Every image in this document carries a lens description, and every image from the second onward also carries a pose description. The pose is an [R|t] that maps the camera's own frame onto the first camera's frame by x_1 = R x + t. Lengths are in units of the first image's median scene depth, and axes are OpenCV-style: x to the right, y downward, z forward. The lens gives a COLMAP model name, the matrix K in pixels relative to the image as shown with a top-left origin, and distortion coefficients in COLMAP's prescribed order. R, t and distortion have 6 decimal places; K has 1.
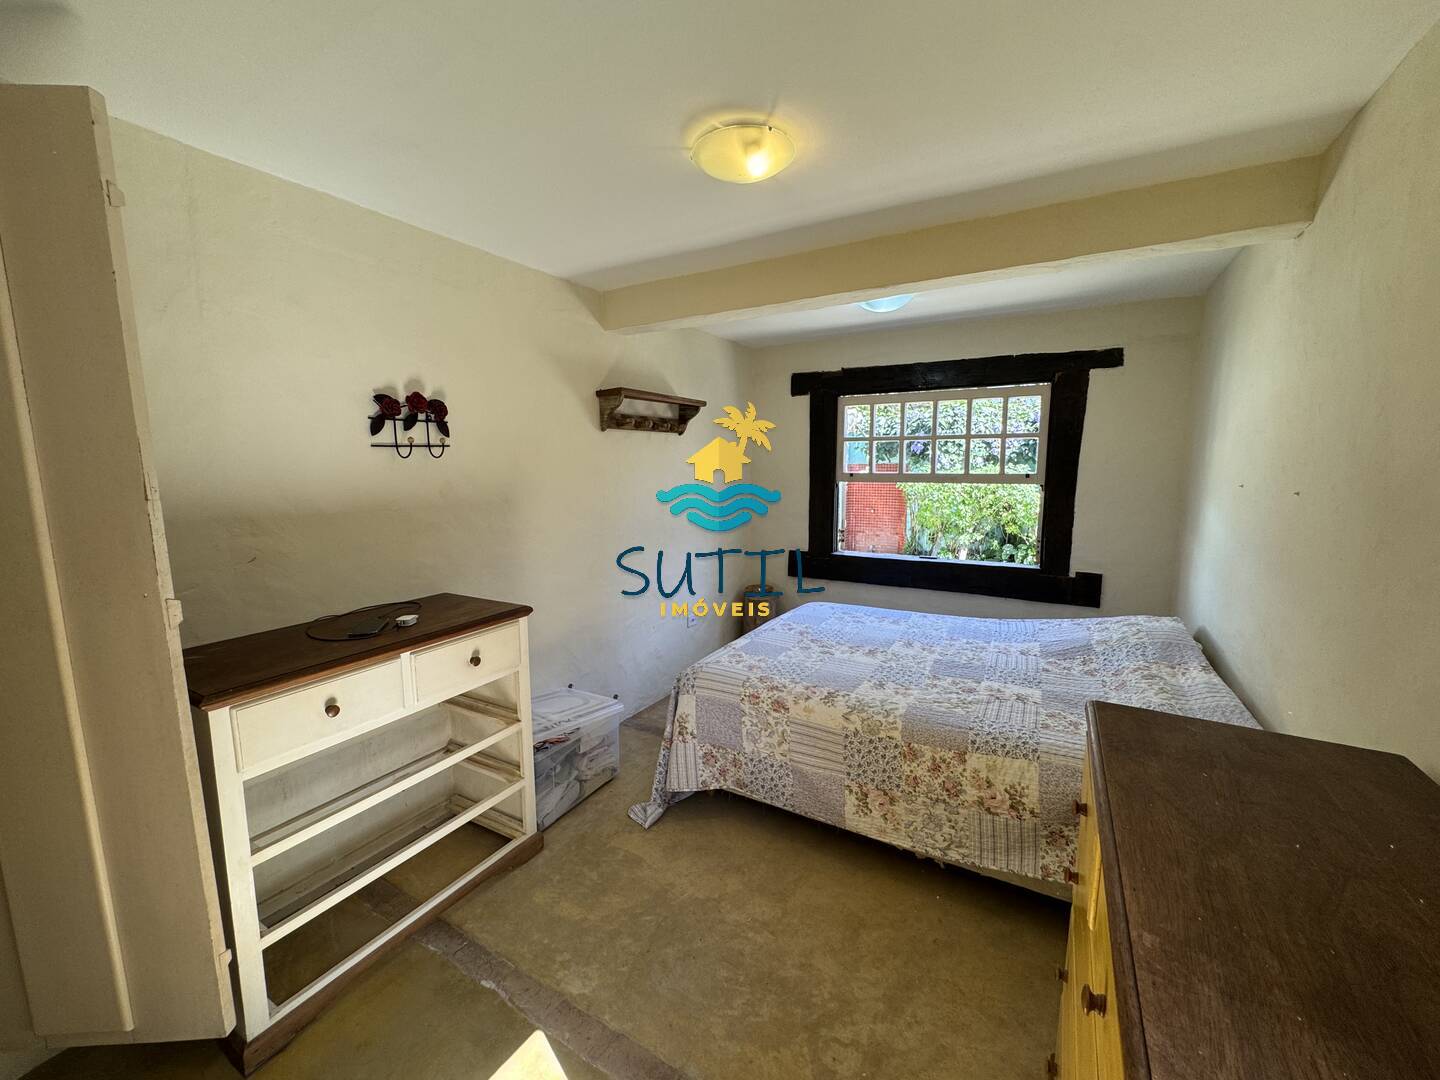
lens RADIAL K [[577.0, 0, 725.4], [0, 577.0, 550.9], [0, 0, 1]] dist [-0.008949, 0.001431]
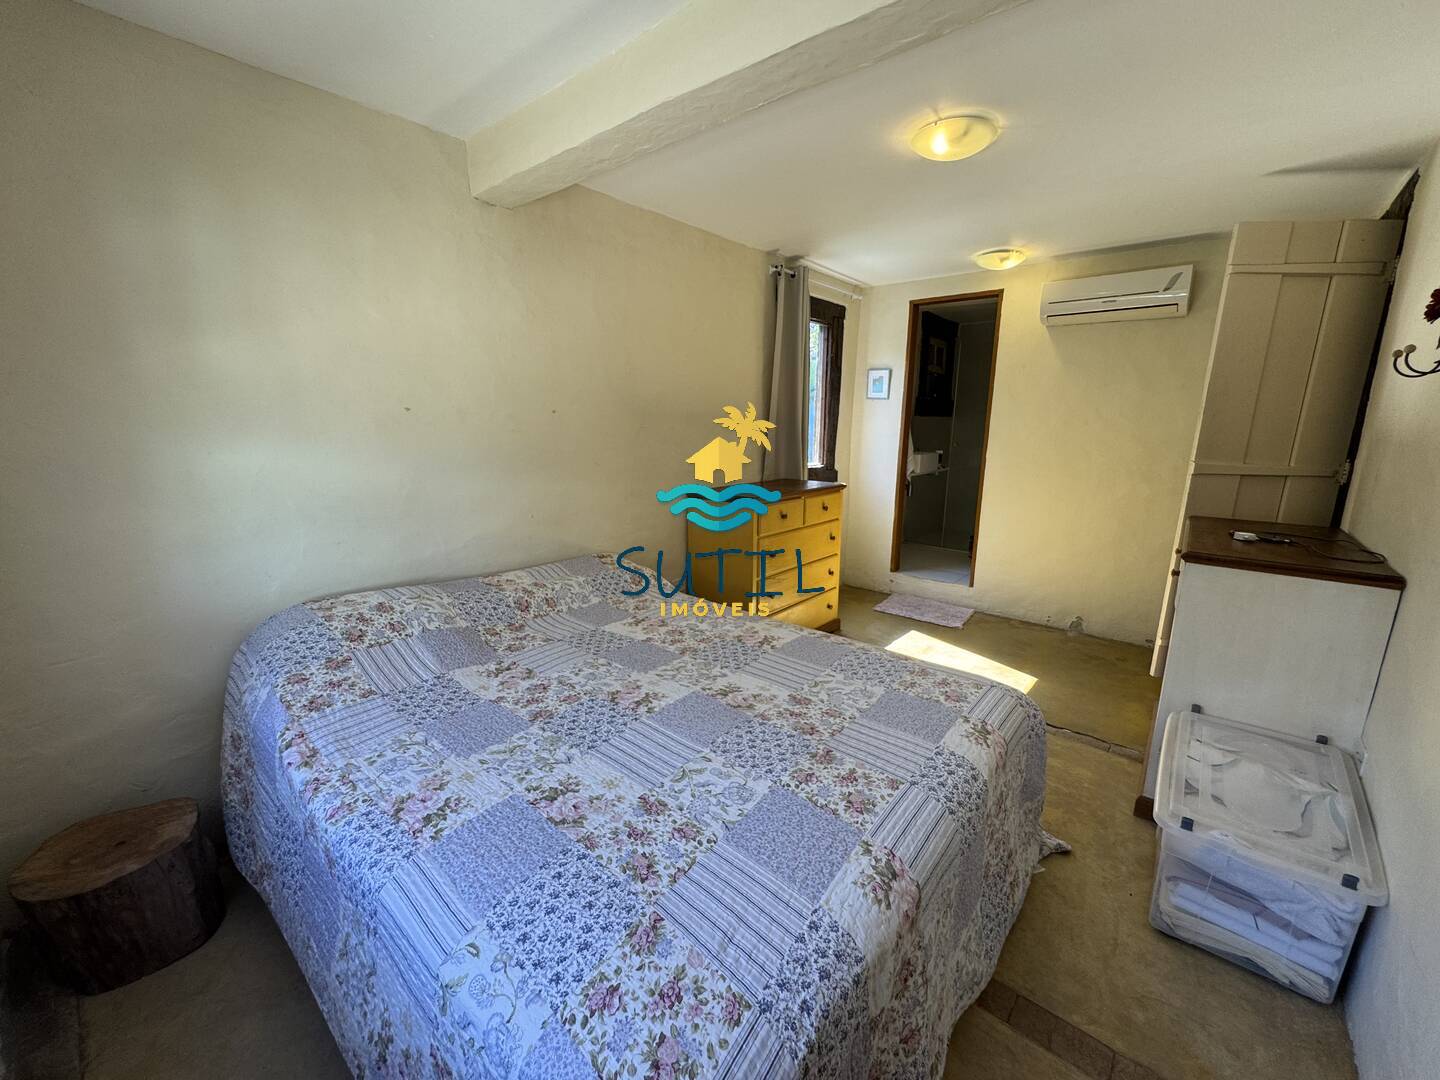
lens RADIAL K [[577.0, 0, 716.5], [0, 577.0, 536.7], [0, 0, 1]] dist [-0.008949, 0.001431]
pose [[-0.980020, -0.048132, 0.192988, 0.148960], [0.022948, 0.936438, 0.350082, -0.191701], [-0.197571, 0.347516, -0.916623, 1.473941]]
